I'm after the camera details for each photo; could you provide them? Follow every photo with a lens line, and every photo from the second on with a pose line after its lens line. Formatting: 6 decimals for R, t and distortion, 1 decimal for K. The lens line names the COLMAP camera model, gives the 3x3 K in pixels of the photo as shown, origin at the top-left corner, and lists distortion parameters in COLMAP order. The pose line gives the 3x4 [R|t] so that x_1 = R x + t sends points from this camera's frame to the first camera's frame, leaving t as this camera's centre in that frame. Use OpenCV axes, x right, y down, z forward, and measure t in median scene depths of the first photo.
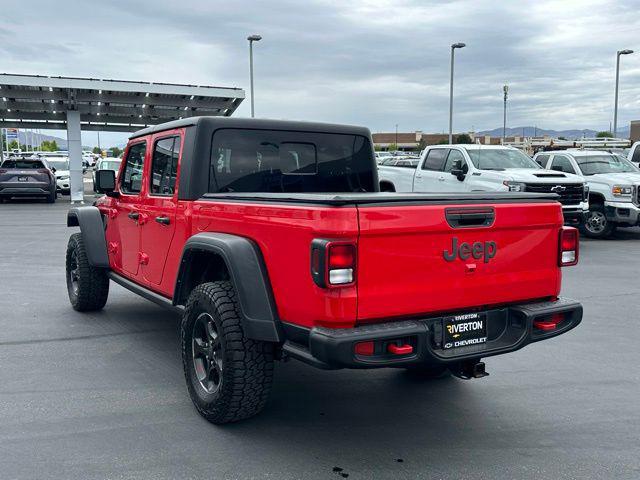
lens RADIAL K [[674.6, 0, 310.4], [0, 674.6, 225.6], [0, 0, 1]] dist [0.066644, 0.000000]
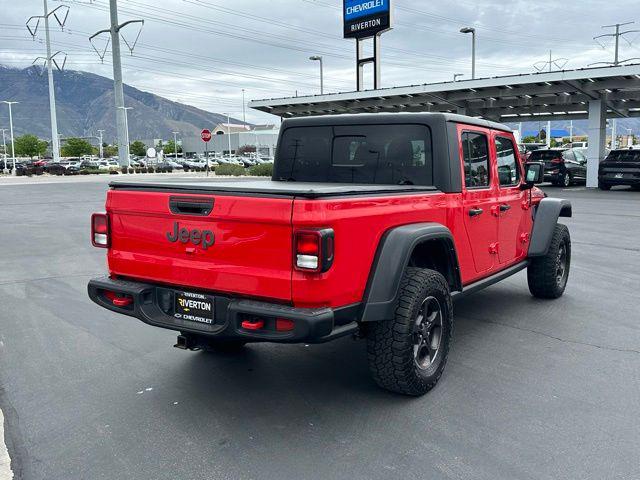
lens RADIAL K [[674.6, 0, 313.2], [0, 674.6, 242.6], [0, 0, 1]] dist [0.066644, 0.000000]
pose [[0.417305, 0.110069, -0.902076, 1.015074], [-0.074396, 0.993444, 0.086802, -0.048537], [0.905716, 0.030888, 0.422758, 0.549048]]
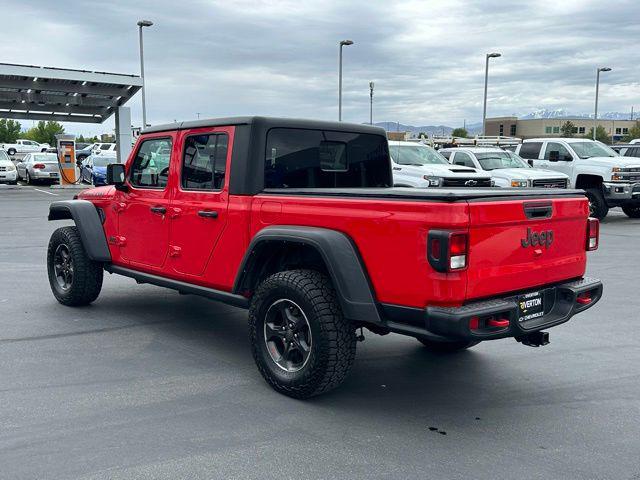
lens RADIAL K [[674.6, 0, 316.0], [0, 674.6, 239.8], [0, 0, 1]] dist [0.066644, 0.000000]
pose [[0.979890, -0.013016, 0.199113, -0.289857], [0.006415, 0.999409, 0.033764, -0.002531], [-0.199435, -0.031808, 0.979395, -0.062139]]
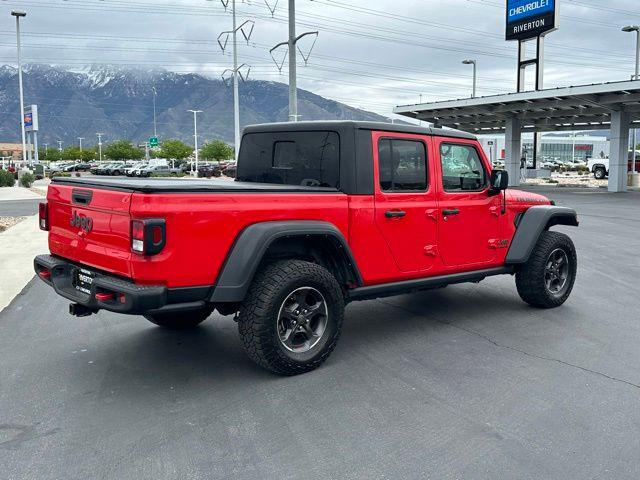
lens RADIAL K [[674.6, 0, 315.4], [0, 674.6, 240.6], [0, 0, 1]] dist [0.066644, 0.000000]
pose [[0.160698, 0.113485, -0.980458, 1.263502], [-0.094993, 0.990535, 0.099082, -0.080614], [0.982422, 0.077214, 0.169957, 0.946063]]
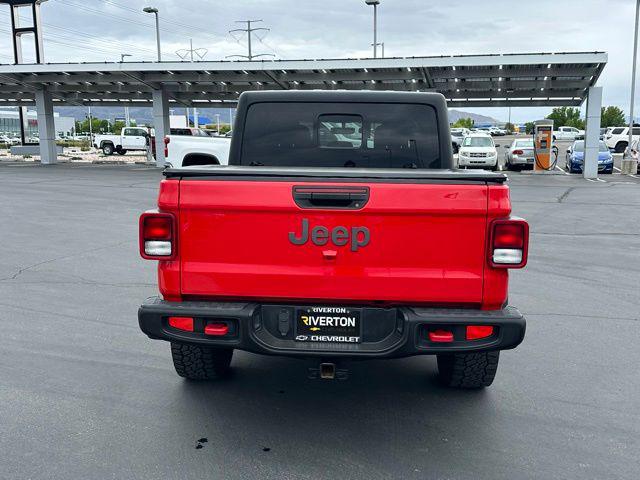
lens RADIAL K [[674.6, 0, 313.1], [0, 674.6, 237.3], [0, 0, 1]] dist [0.066644, 0.000000]
pose [[0.814729, 0.081566, -0.574076, 0.553491], [-0.051985, 0.996345, 0.067786, -0.014328], [0.577507, -0.025384, 0.815991, 0.211473]]
